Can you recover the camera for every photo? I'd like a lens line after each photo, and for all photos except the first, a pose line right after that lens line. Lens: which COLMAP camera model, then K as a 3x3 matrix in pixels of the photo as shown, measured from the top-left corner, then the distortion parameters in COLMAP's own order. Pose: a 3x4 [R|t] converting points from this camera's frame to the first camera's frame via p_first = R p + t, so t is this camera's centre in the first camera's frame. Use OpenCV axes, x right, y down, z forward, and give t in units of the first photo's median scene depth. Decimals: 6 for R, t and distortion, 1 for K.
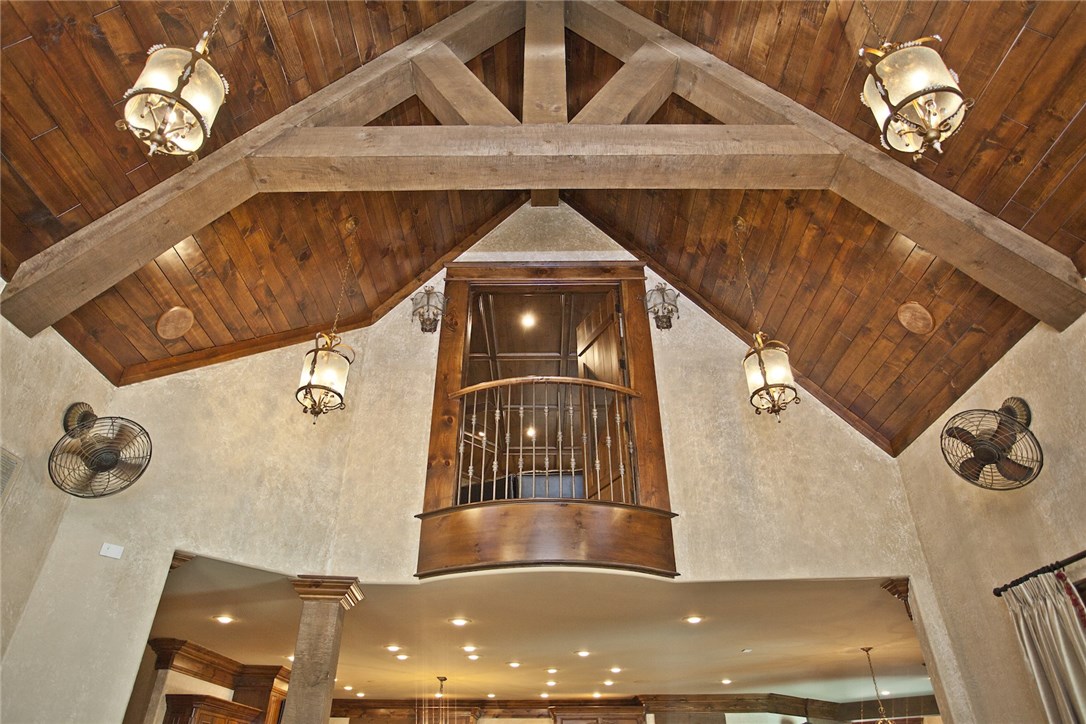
lens RADIAL K [[658.9, 0, 543.0], [0, 658.9, 362.0], [0, 0, 1]] dist [-0.037640, 0.003386]
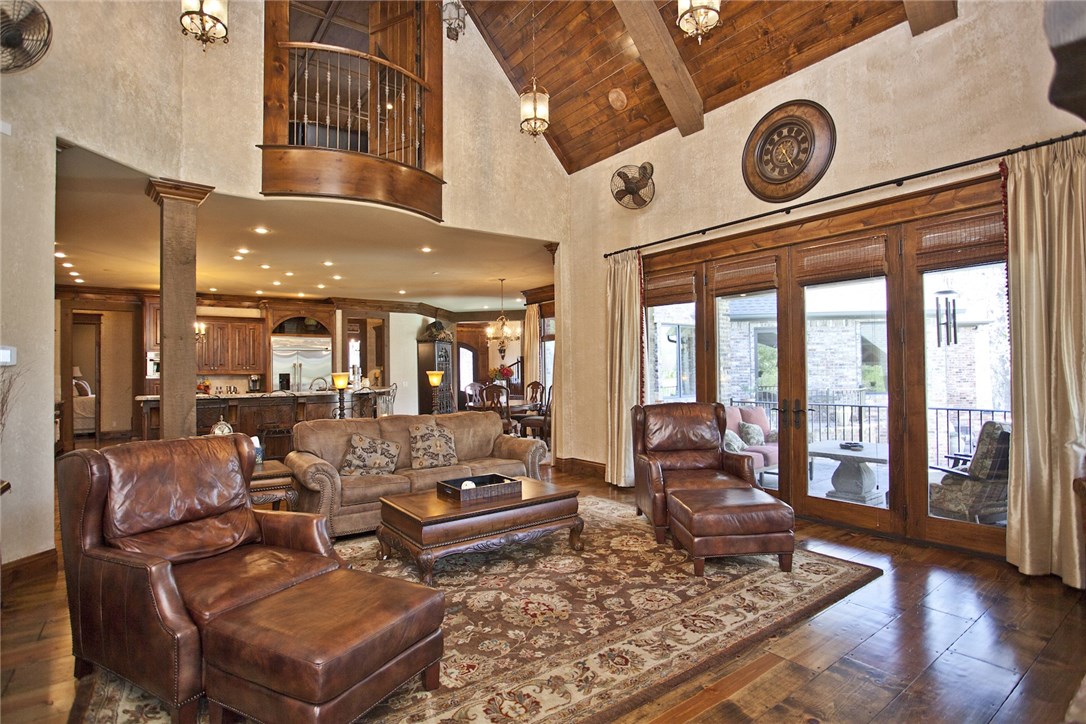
lens RADIAL K [[550.0, 0, 543.0], [0, 550.0, 362.0], [0, 0, 1]] dist [-0.064344, 0.029595]
pose [[0.802072, -0.001210, 0.597226, -0.375009], [-0.316444, 0.847225, 0.426700, -0.025744], [-0.506501, -0.531232, 0.679153, -0.192132]]
